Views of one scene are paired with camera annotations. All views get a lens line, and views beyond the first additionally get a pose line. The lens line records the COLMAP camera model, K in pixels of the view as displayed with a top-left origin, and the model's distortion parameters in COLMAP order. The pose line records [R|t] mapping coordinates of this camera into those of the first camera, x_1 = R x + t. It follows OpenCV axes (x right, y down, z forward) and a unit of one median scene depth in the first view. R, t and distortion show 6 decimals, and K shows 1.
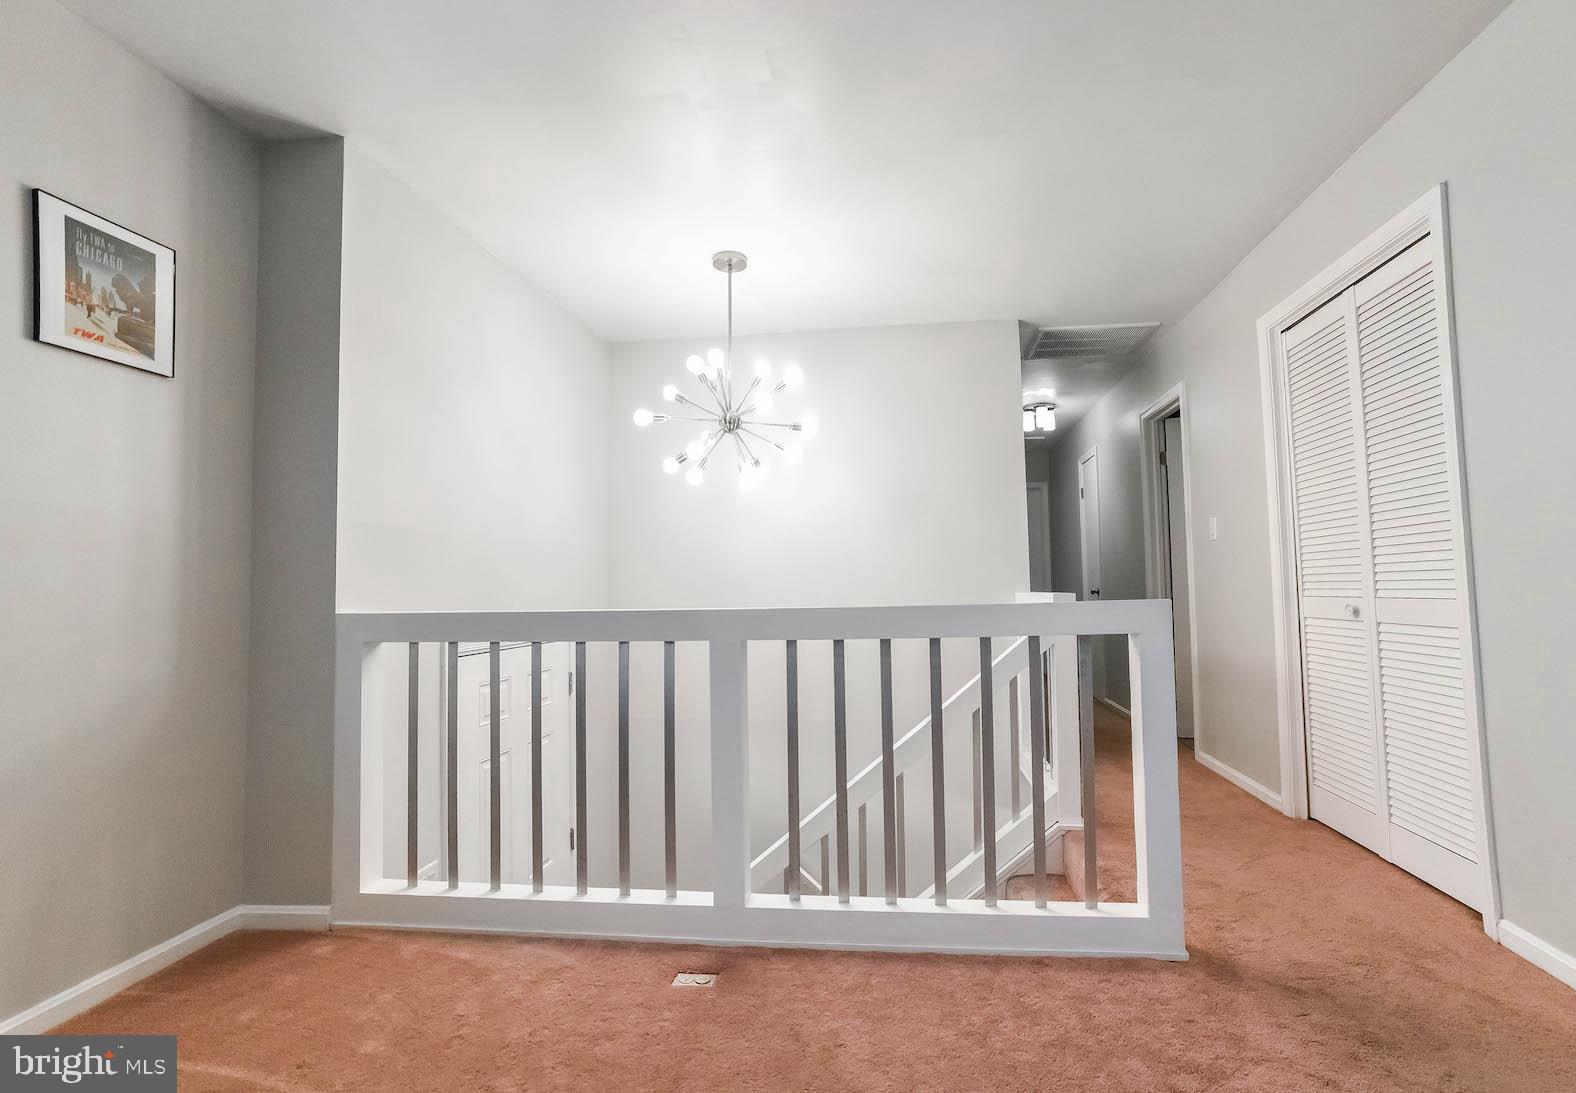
lens RADIAL K [[673.6, 0, 820.4], [0, 673.6, 552.0], [0, 0, 1]] dist [-0.012843, 0.002277]
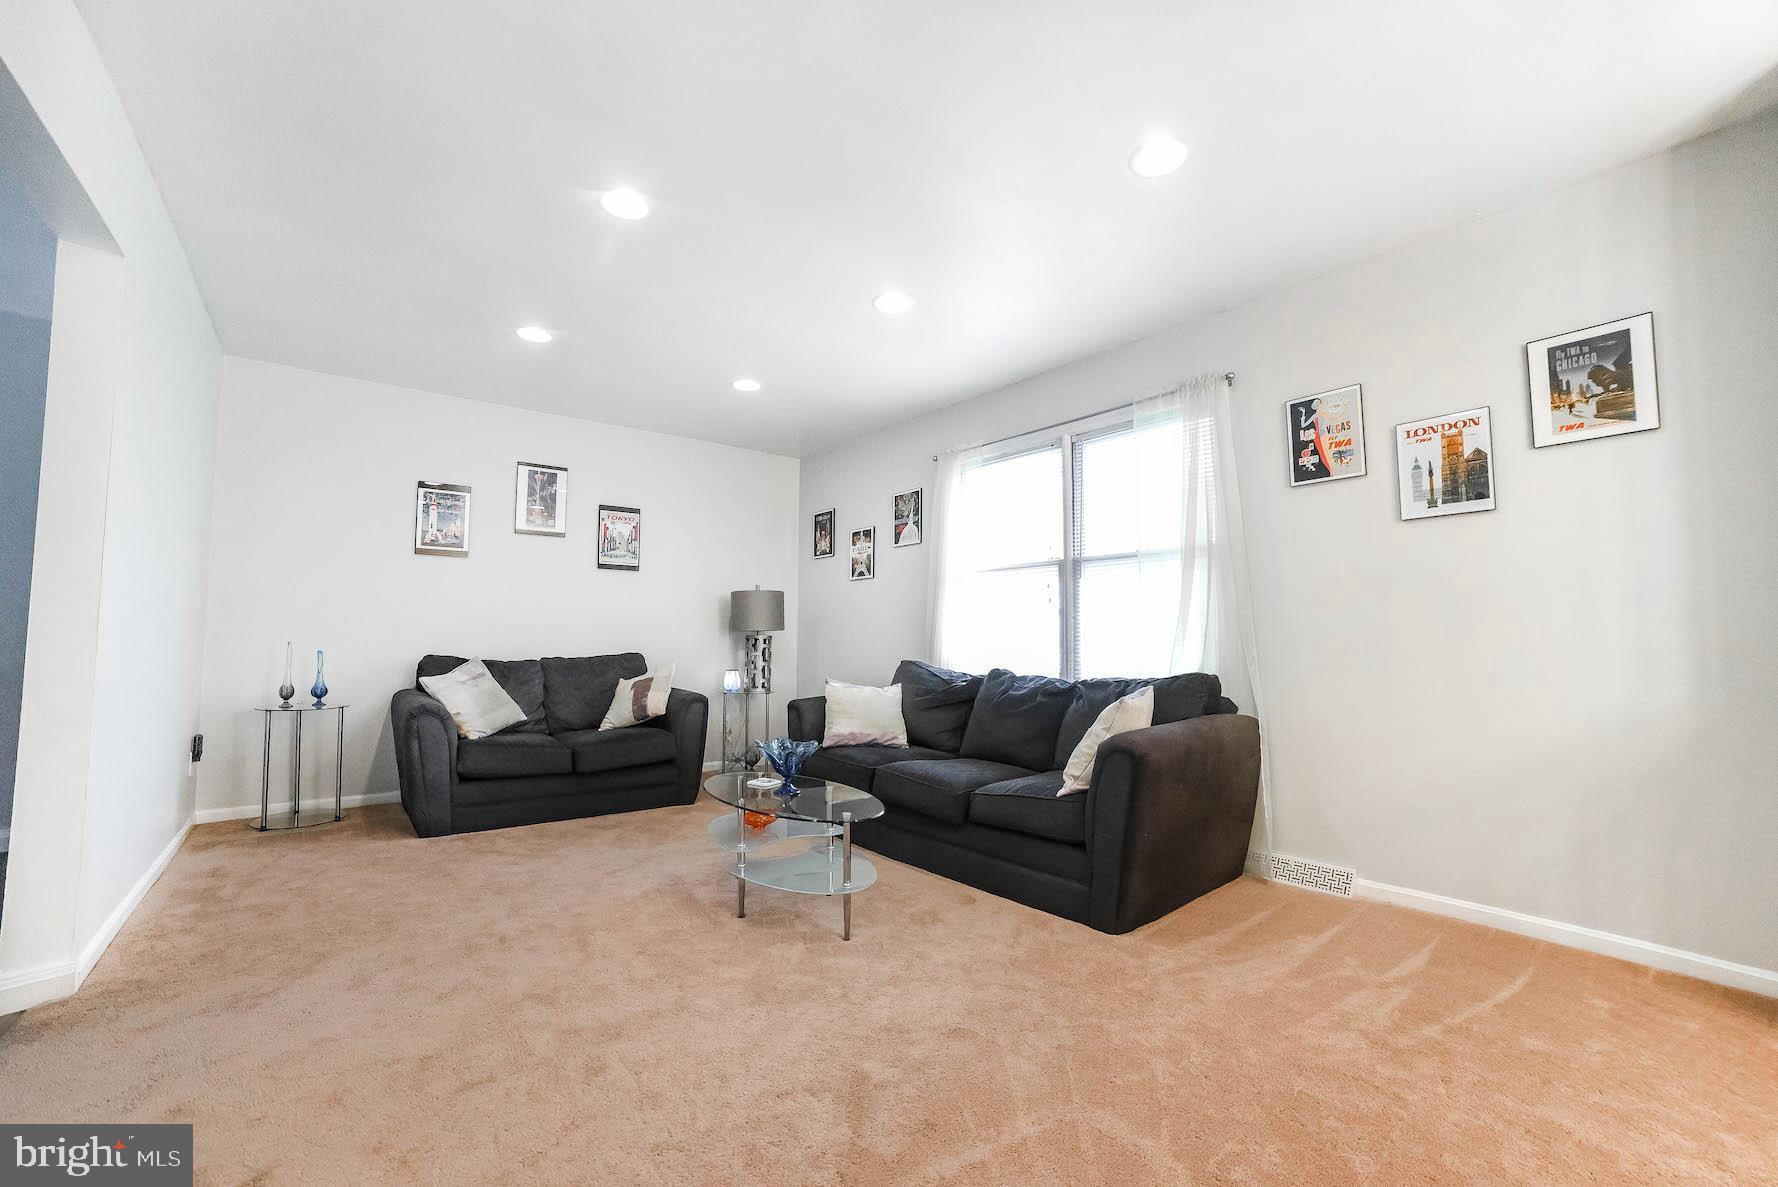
lens RADIAL K [[710.1, 0, 864.2], [0, 710.1, 596.6], [0, 0, 1]] dist [-0.036930, 0.008401]
pose [[-0.678441, -0.054676, -0.732617, 0.651828], [0.026686, 0.994734, -0.098951, 0.079075], [0.734170, -0.086683, -0.673410, 0.716607]]
